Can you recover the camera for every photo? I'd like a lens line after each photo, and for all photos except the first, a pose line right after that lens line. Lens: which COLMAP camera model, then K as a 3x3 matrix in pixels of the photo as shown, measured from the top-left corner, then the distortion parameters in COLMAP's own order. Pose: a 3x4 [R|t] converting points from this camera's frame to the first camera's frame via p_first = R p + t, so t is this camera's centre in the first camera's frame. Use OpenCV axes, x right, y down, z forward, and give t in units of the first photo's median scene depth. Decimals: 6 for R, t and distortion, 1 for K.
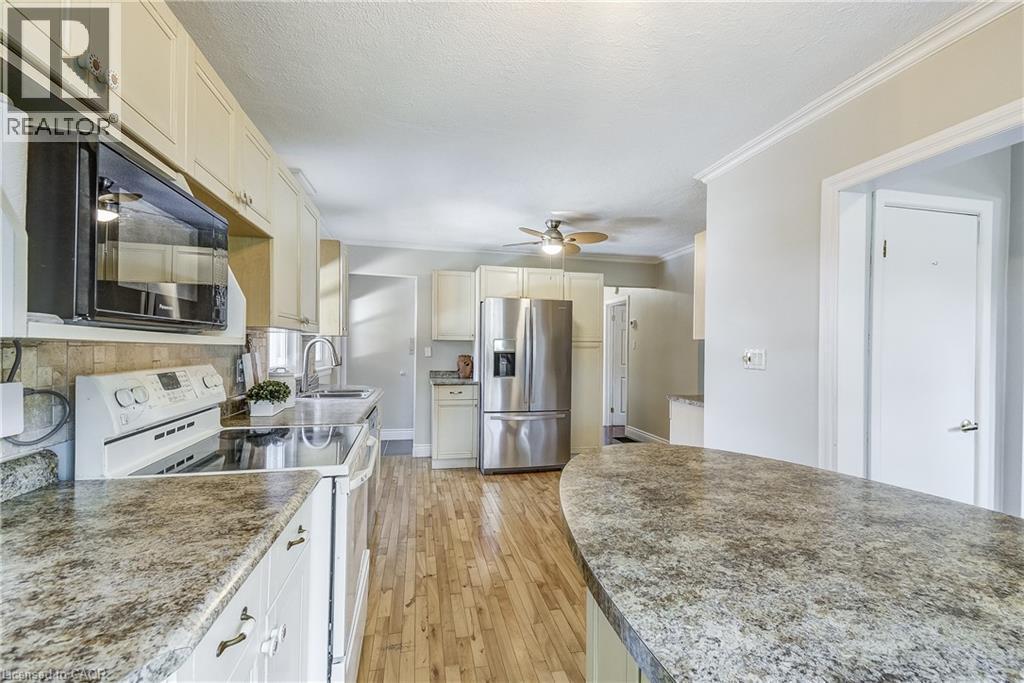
lens RADIAL K [[452.7, 0, 527.3], [0, 452.7, 347.4], [0, 0, 1]] dist [0.033193, -0.013293]
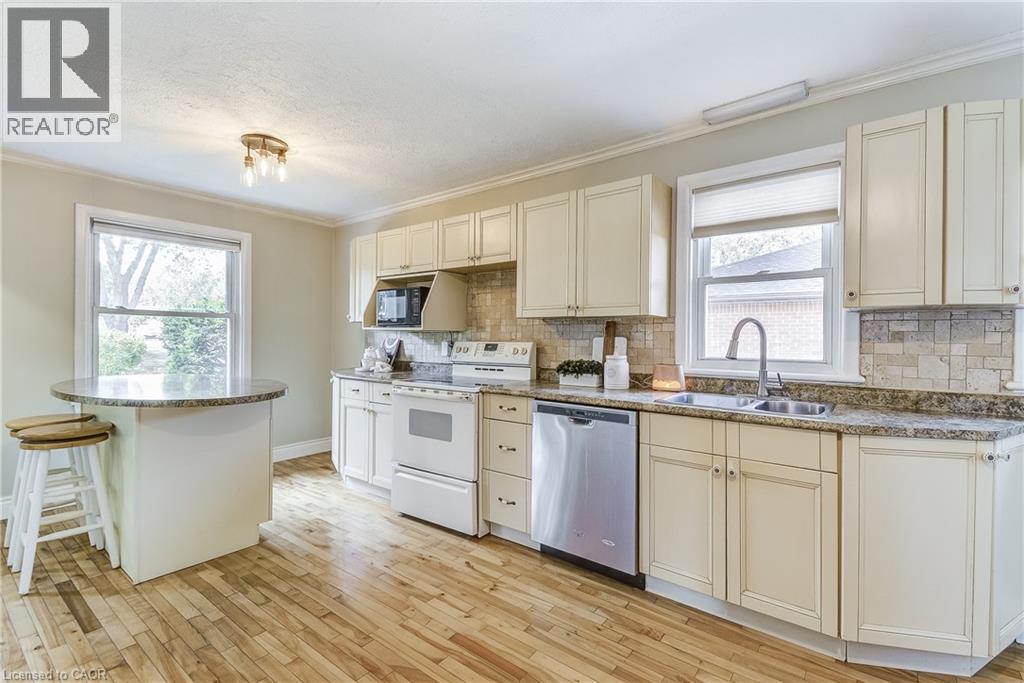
lens RADIAL K [[452.7, 0, 528.0], [0, 452.7, 338.9], [0, 0, 1]] dist [0.033193, -0.013293]
pose [[-0.768208, -0.015826, -0.640005, 0.186414], [-0.014715, 0.999867, -0.007061, 0.017160], [0.640031, 0.003993, -0.768339, 1.059624]]
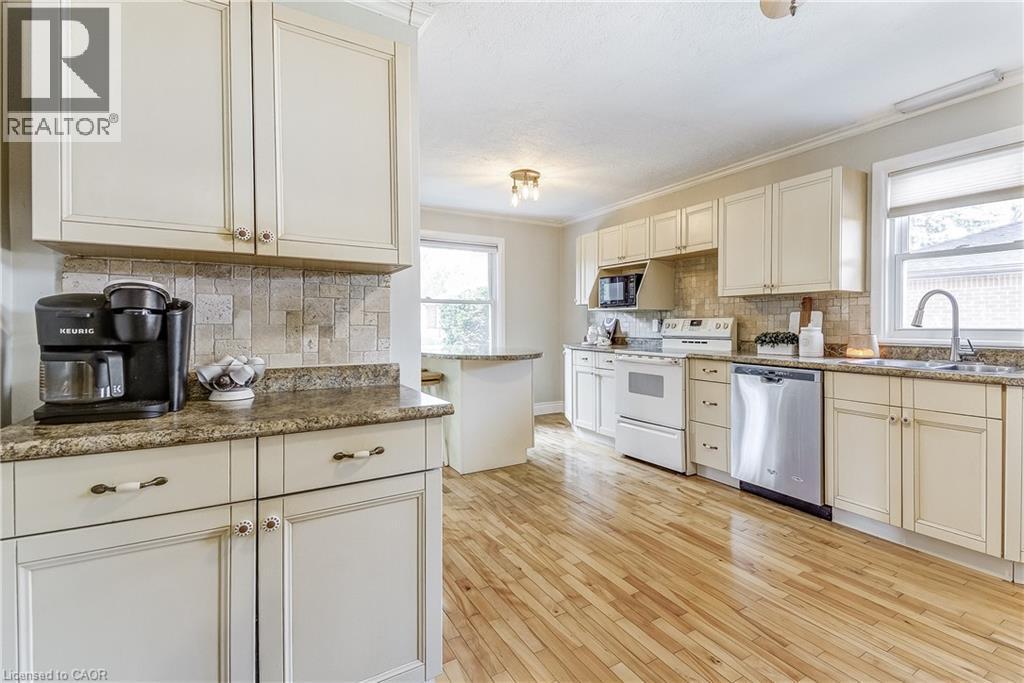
lens RADIAL K [[486.5, 0, 564.9], [0, 486.5, 326.9], [0, 0, 1]] dist [0.024779, -0.006745]
pose [[-0.940764, -0.006612, -0.338998, 0.318662], [-0.007768, 0.999968, 0.002052, 0.035749], [0.338973, 0.004564, -0.940785, 1.255659]]
